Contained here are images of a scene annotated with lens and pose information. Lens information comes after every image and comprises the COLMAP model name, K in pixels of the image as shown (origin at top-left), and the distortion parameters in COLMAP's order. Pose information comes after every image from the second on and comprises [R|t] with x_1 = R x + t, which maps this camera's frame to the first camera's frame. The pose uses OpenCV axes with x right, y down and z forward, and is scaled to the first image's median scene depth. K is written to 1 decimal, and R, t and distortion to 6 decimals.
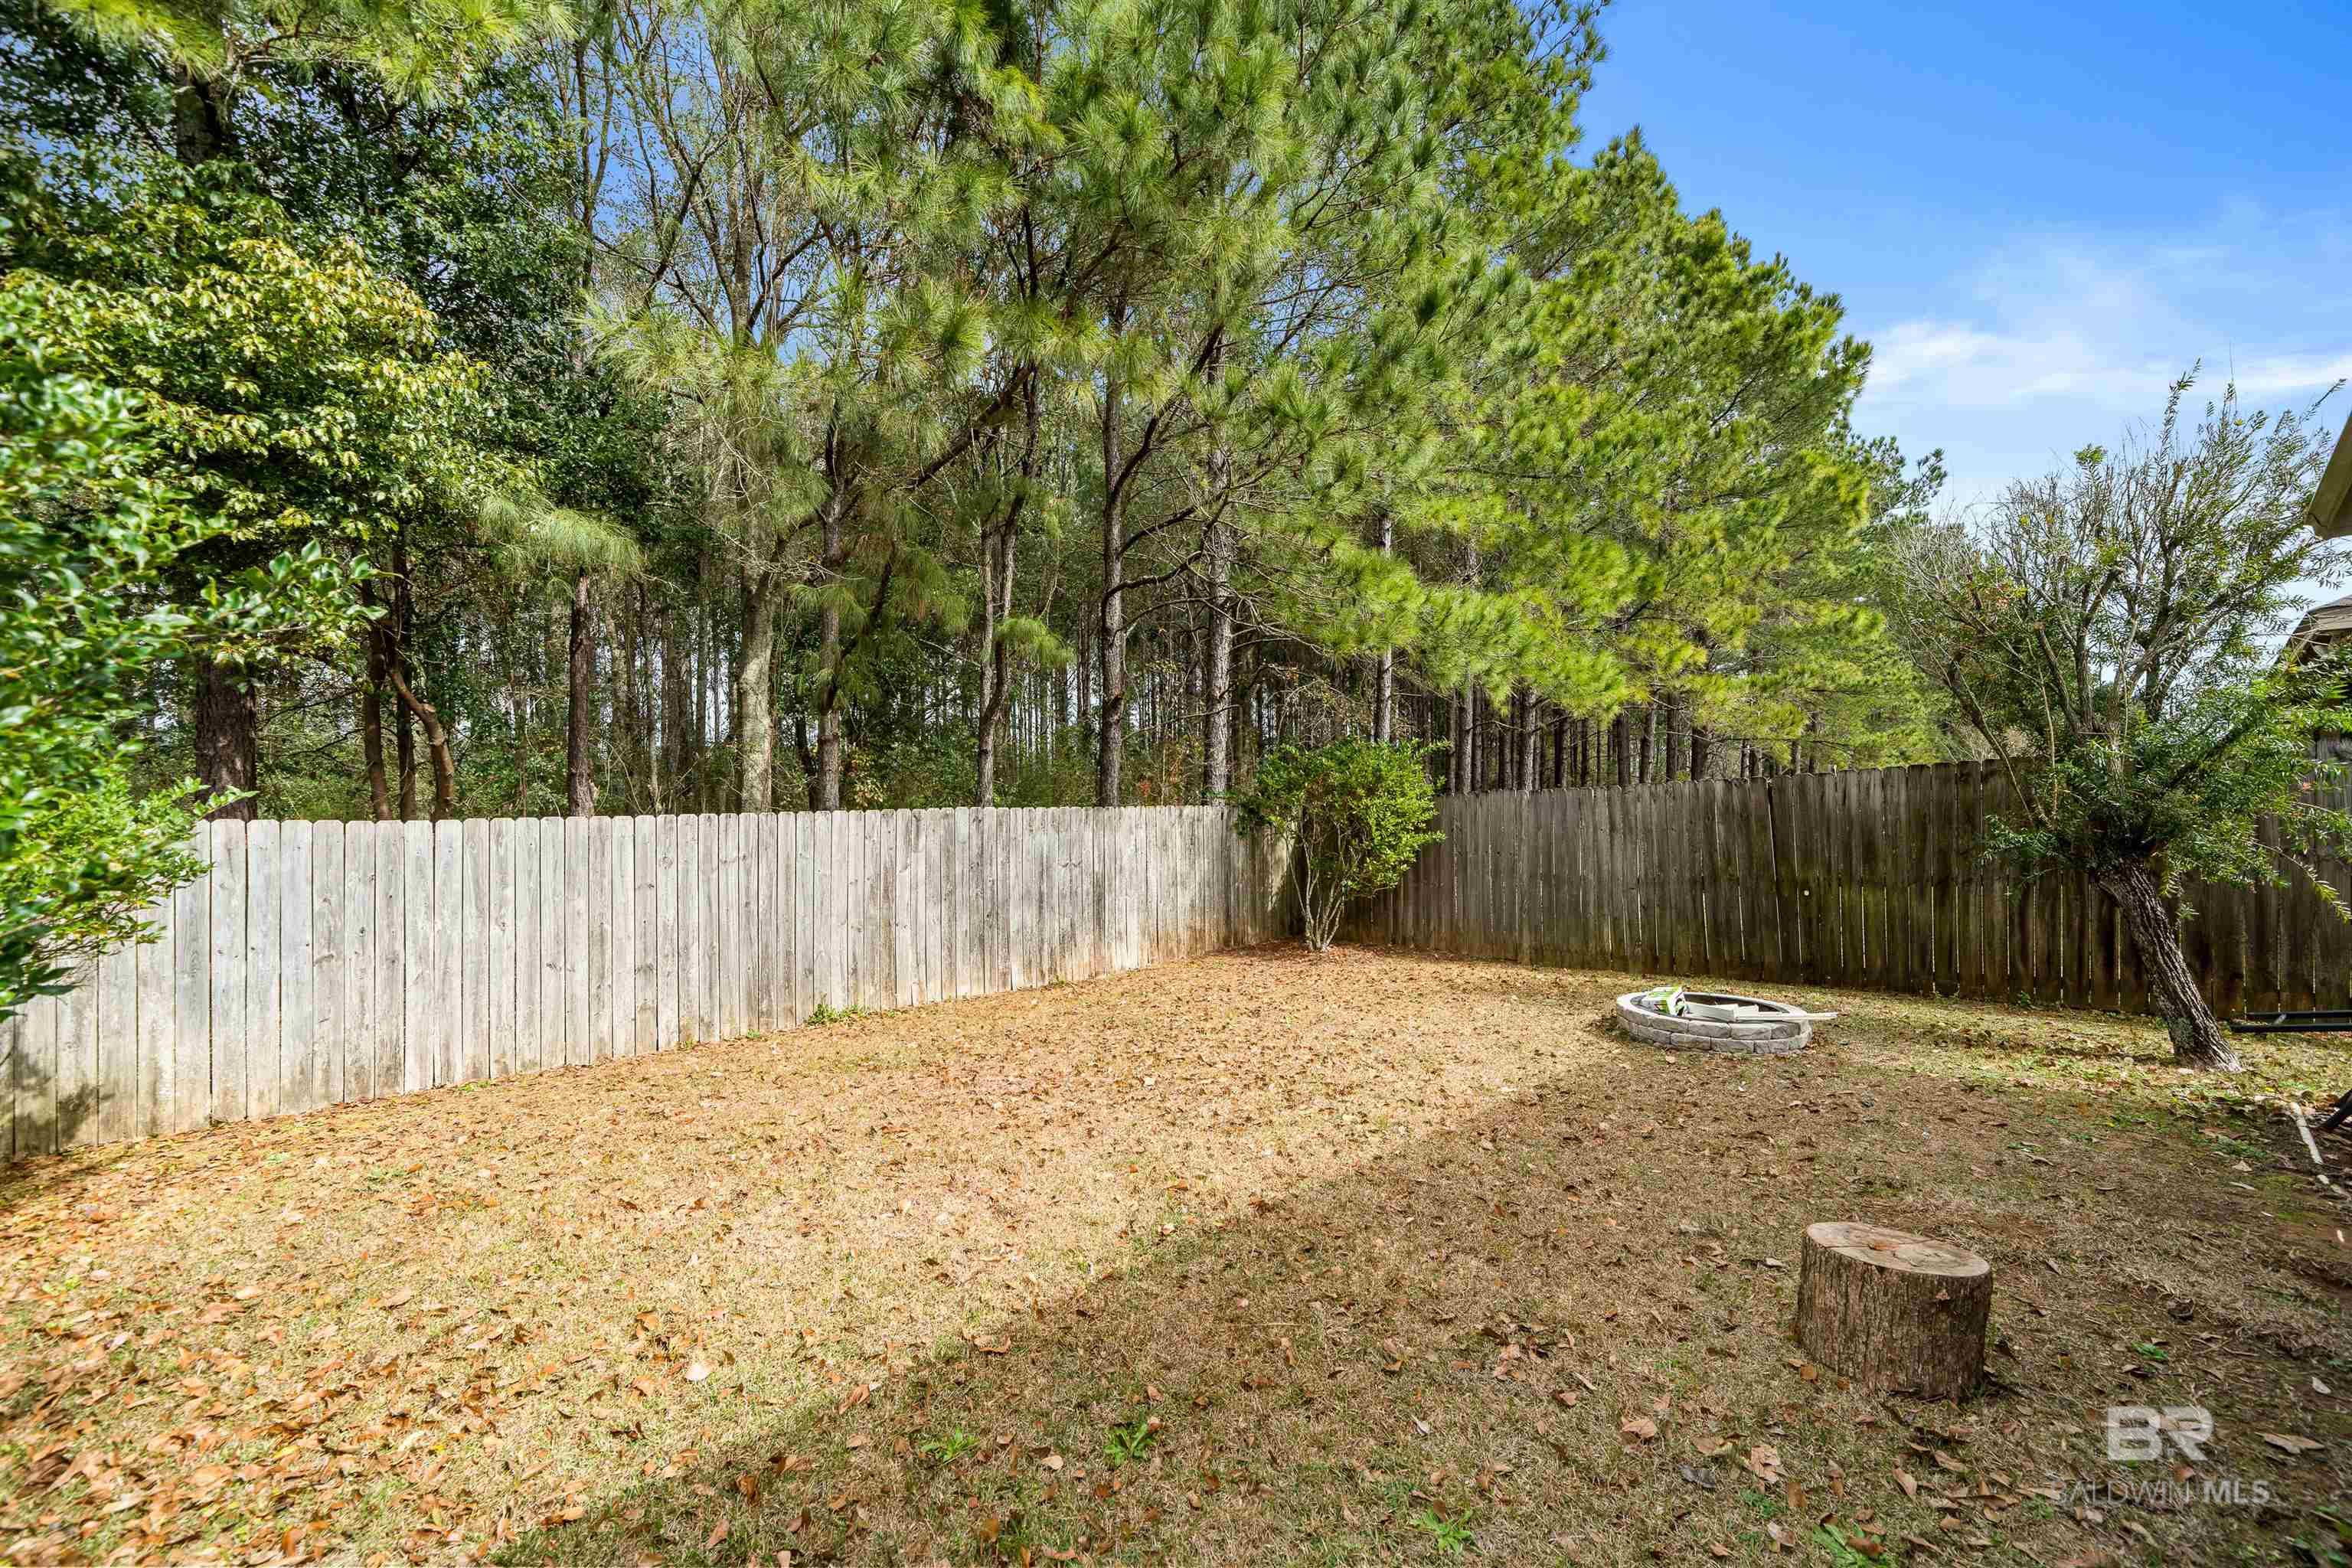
lens RADIAL K [[912.4, 0, 1172.3], [0, 912.4, 783.0], [0, 0, 1]] dist [-0.001769, 0.000019]
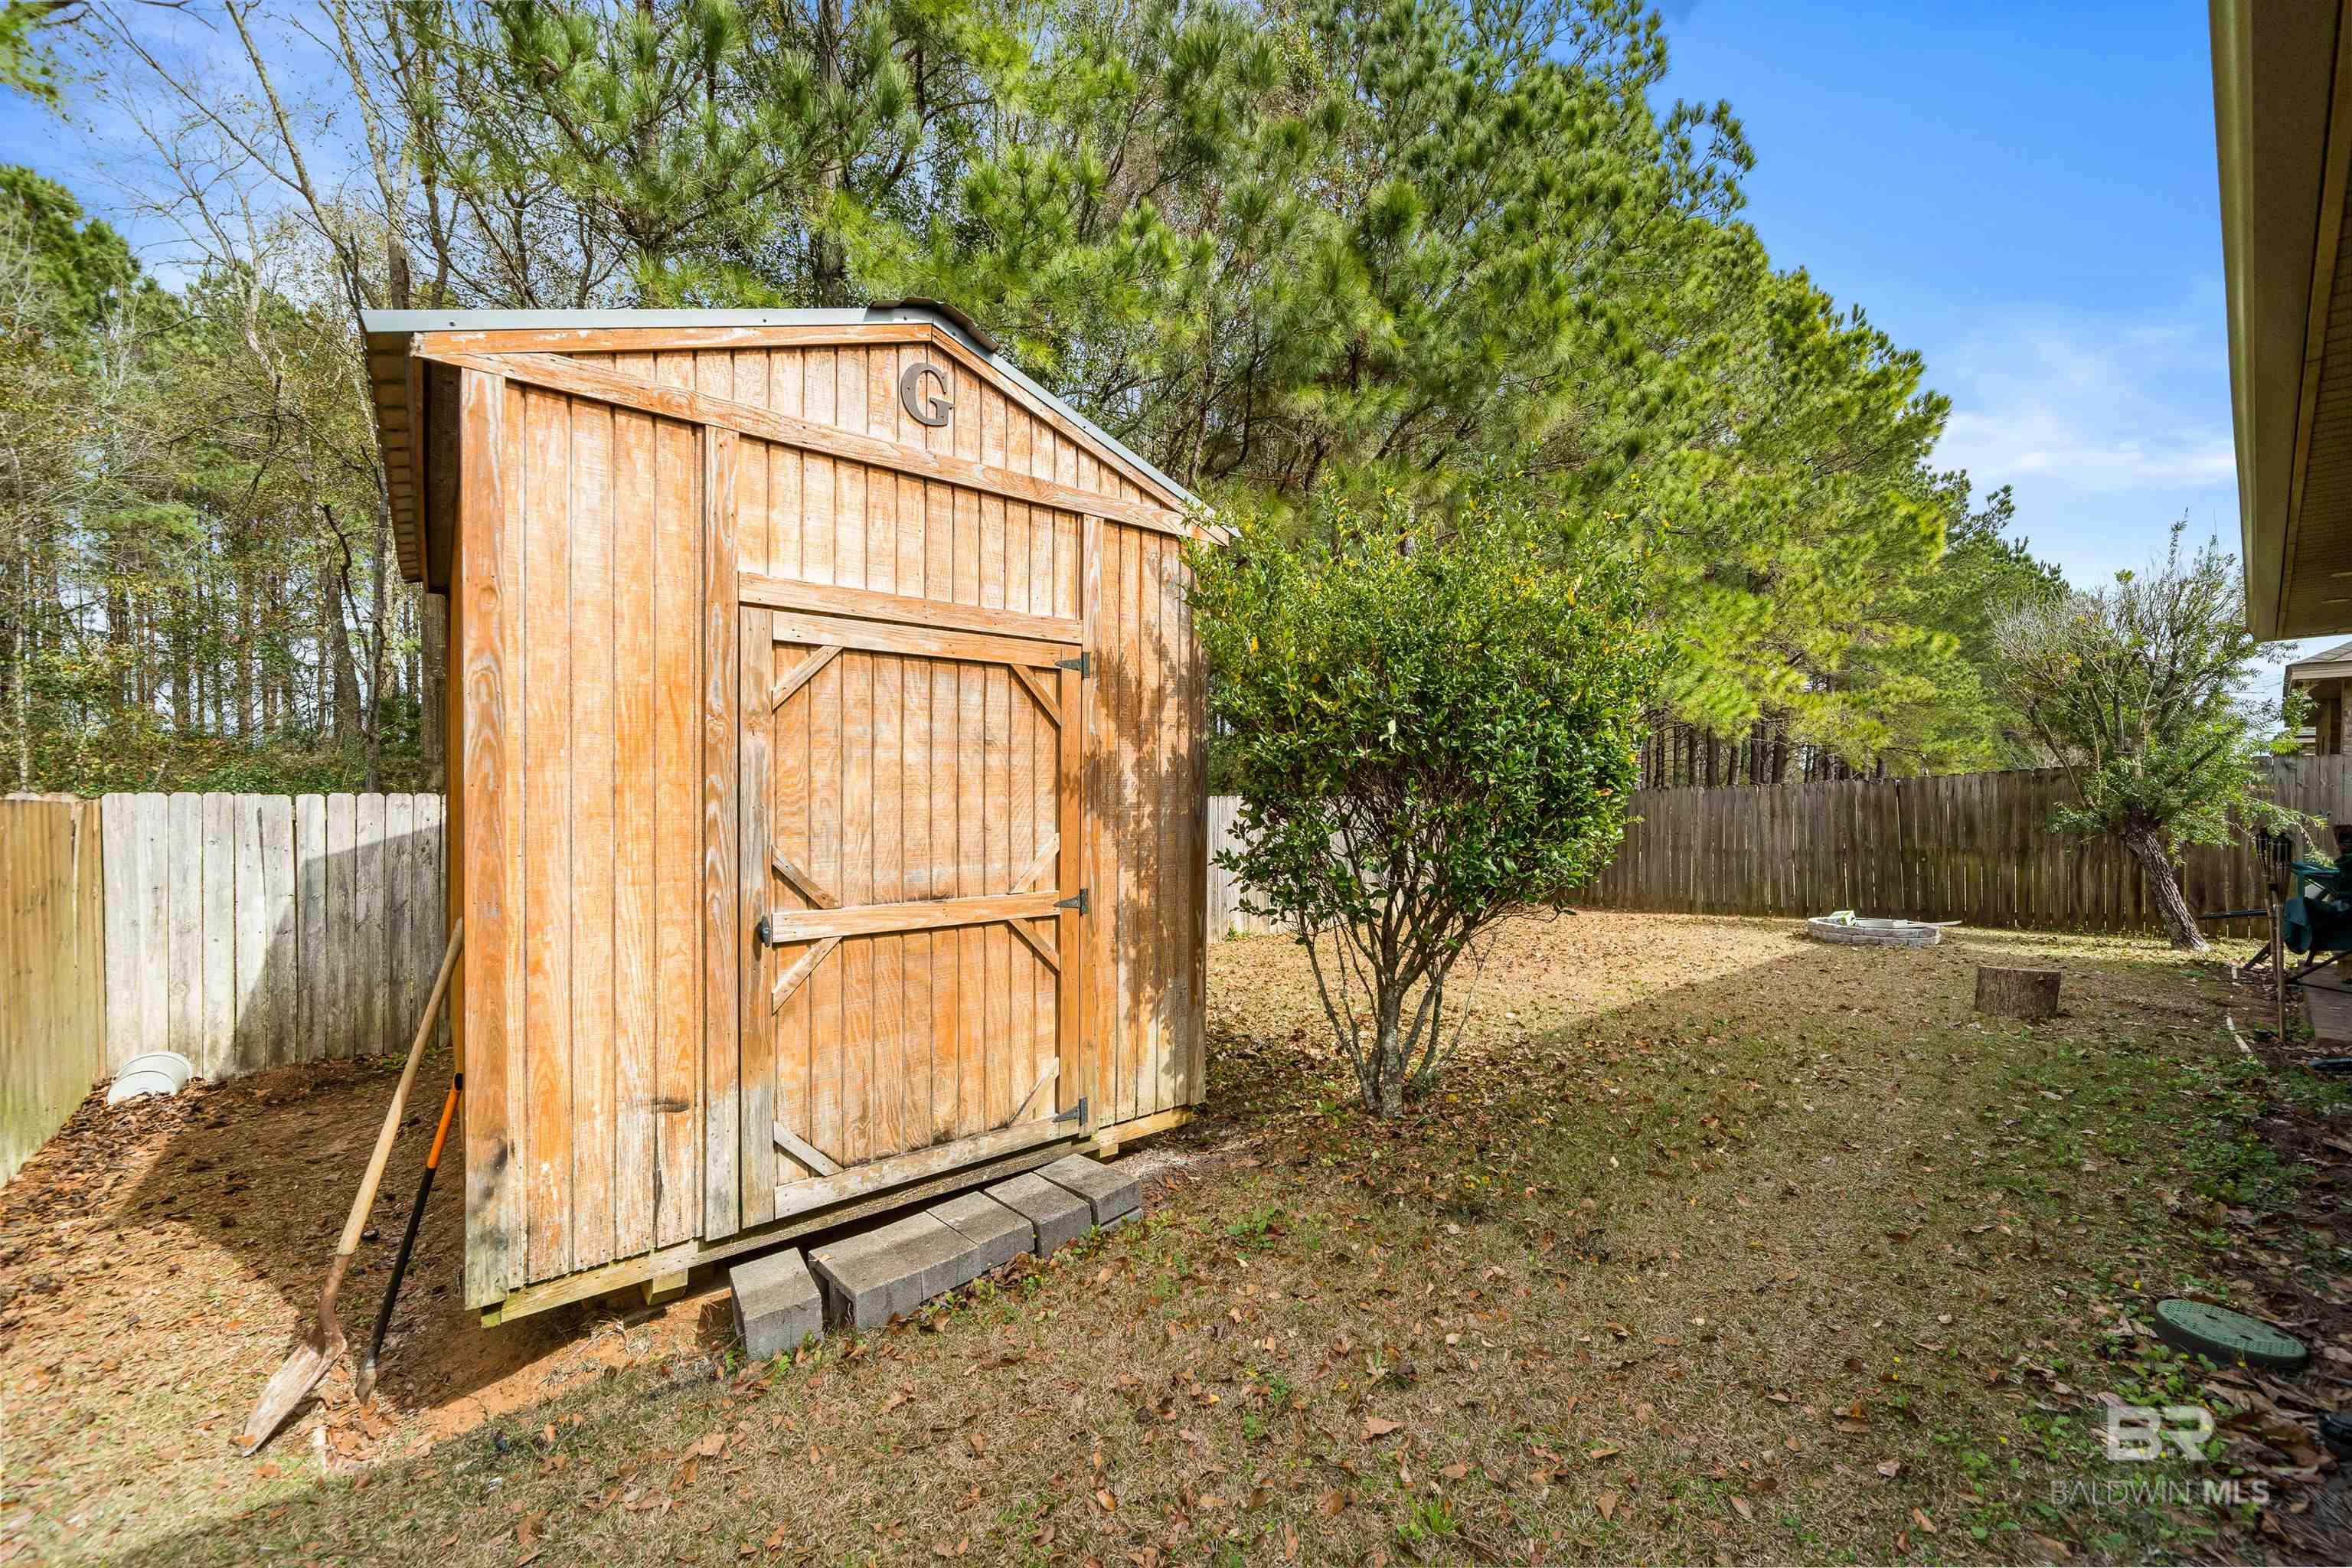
lens RADIAL K [[912.4, 0, 1184.8], [0, 912.4, 782.4], [0, 0, 1]] dist [-0.001769, 0.000019]
pose [[0.999535, 0.010339, -0.028672, -0.352387], [-0.010336, 0.999947, 0.000264, 0.009769], [0.028673, 0.000033, 0.999589, -0.384651]]
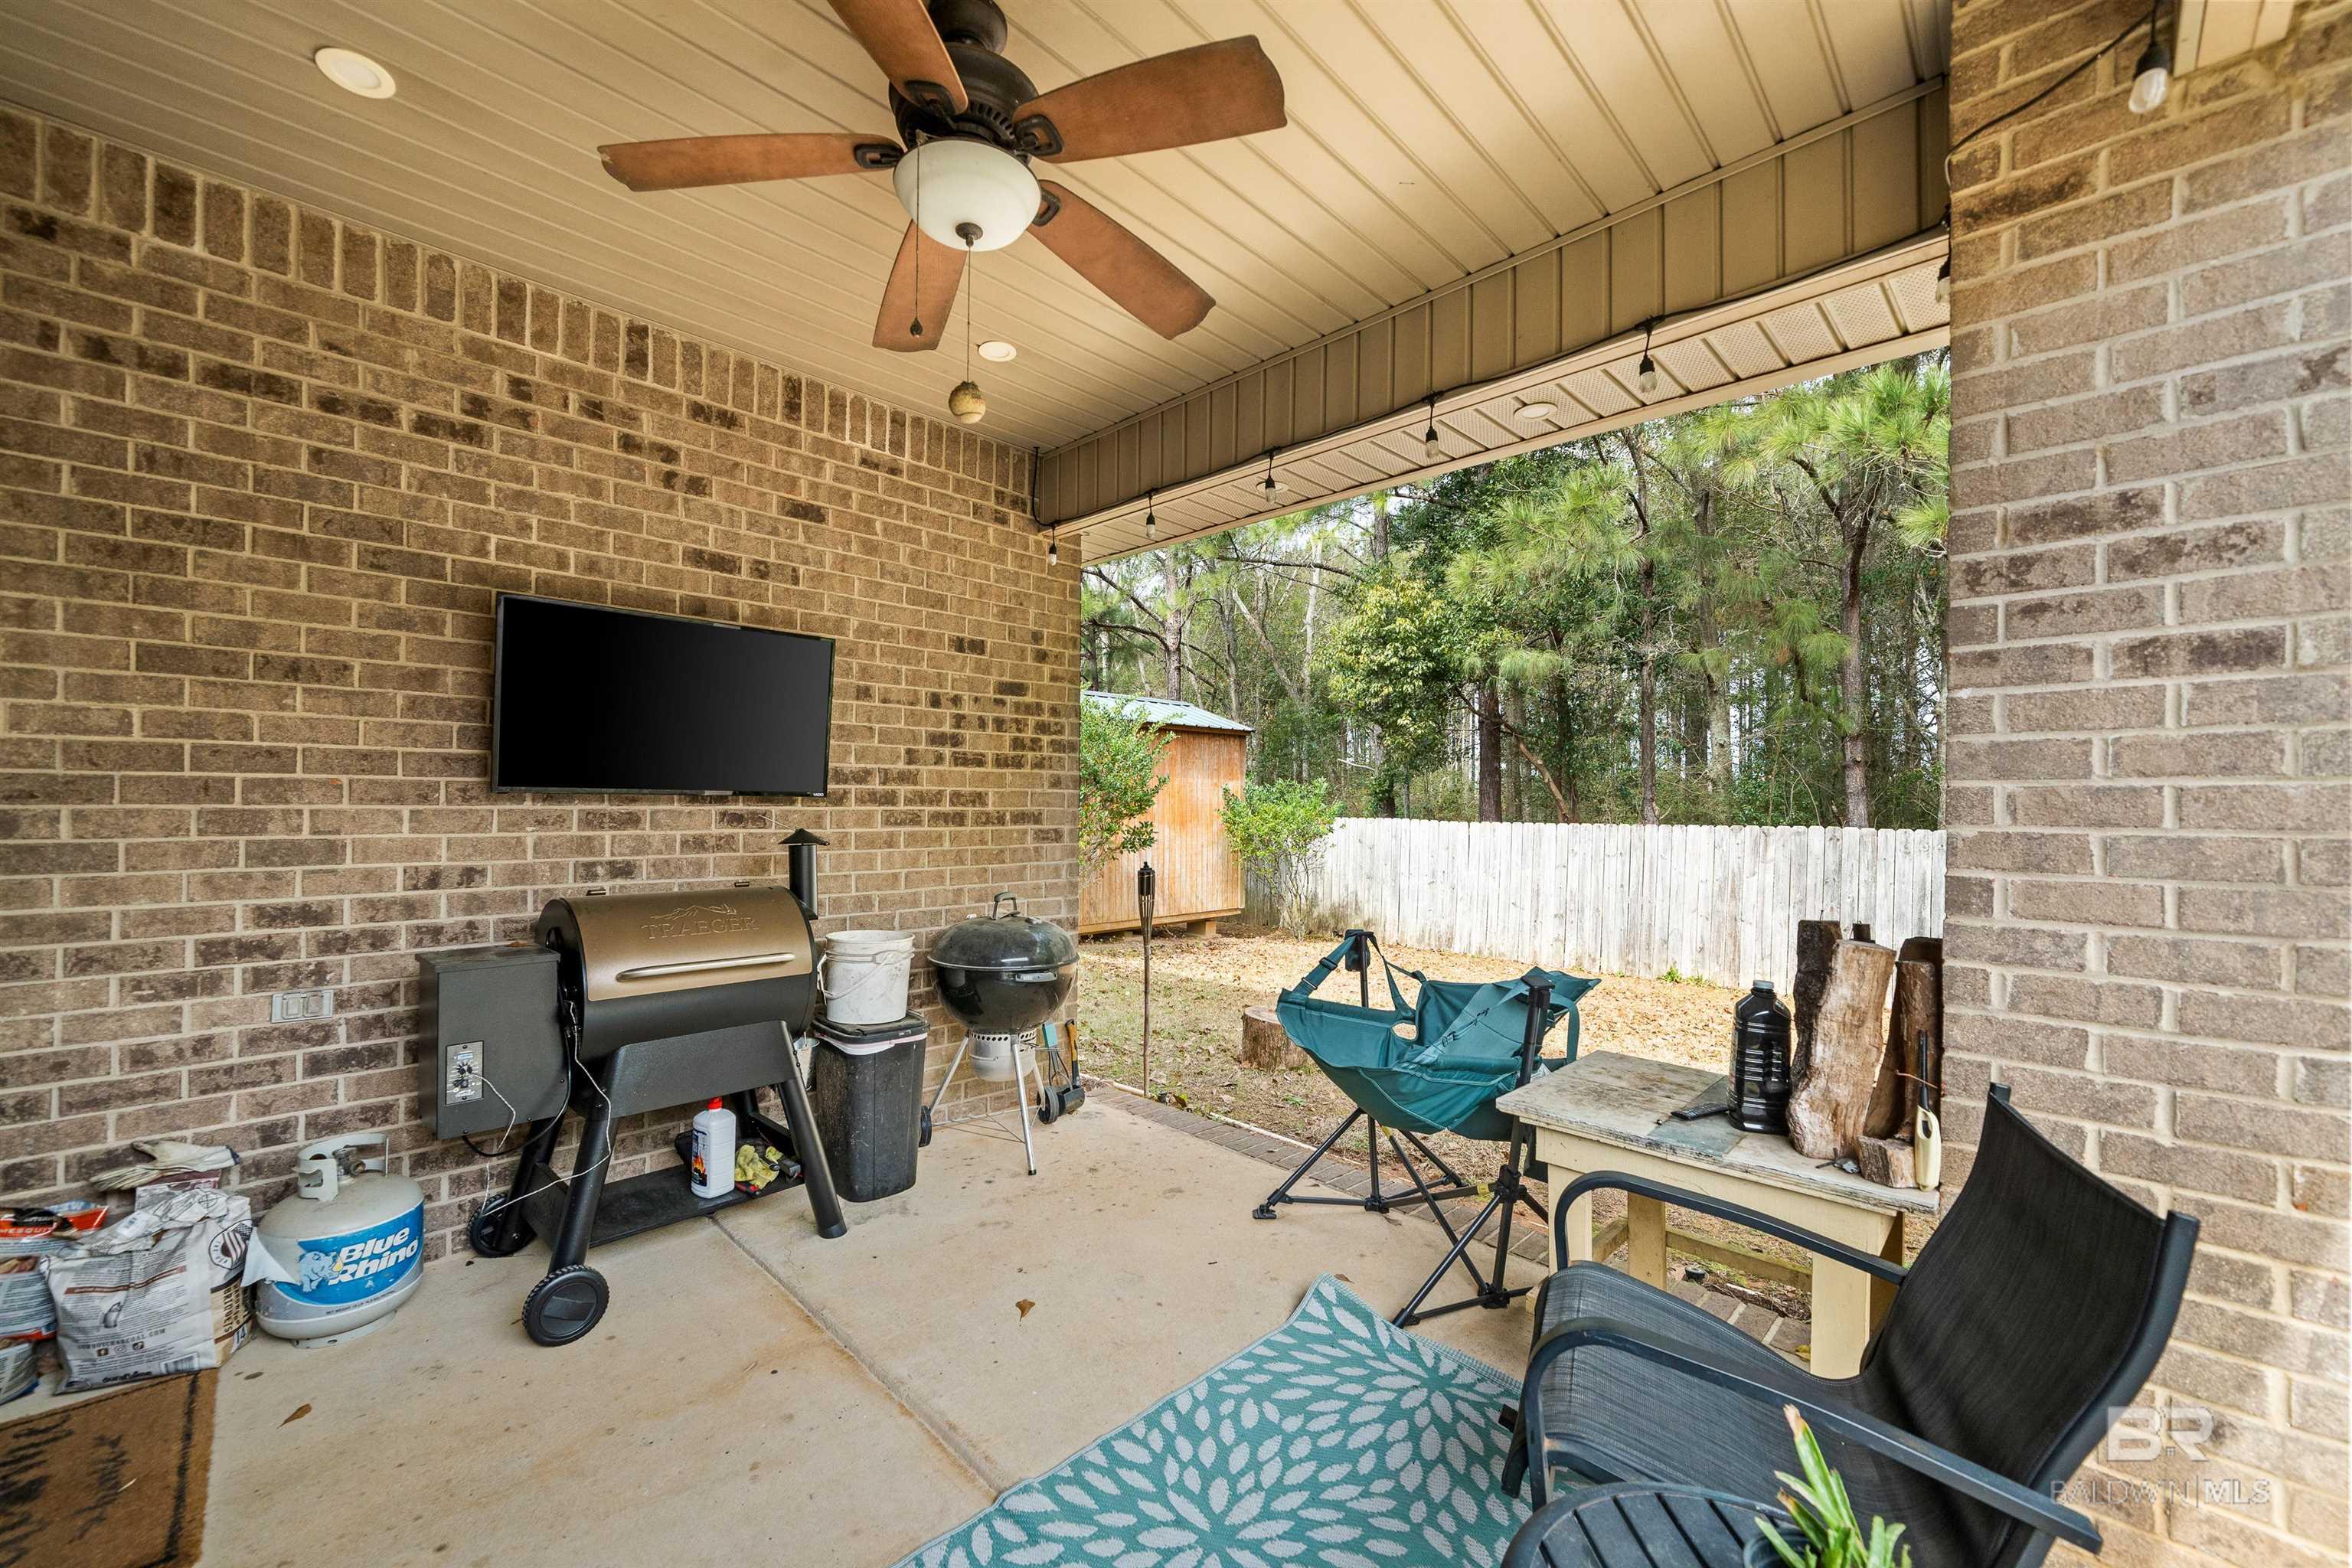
lens RADIAL K [[912.4, 0, 1187.1], [0, 912.4, 790.6], [0, 0, 1]] dist [-0.001769, 0.000019]
pose [[0.069696, -0.013847, -0.997472, 0.770088], [-0.002289, 0.999899, -0.014041, 0.000093], [0.997566, 0.003262, 0.069657, 0.155704]]
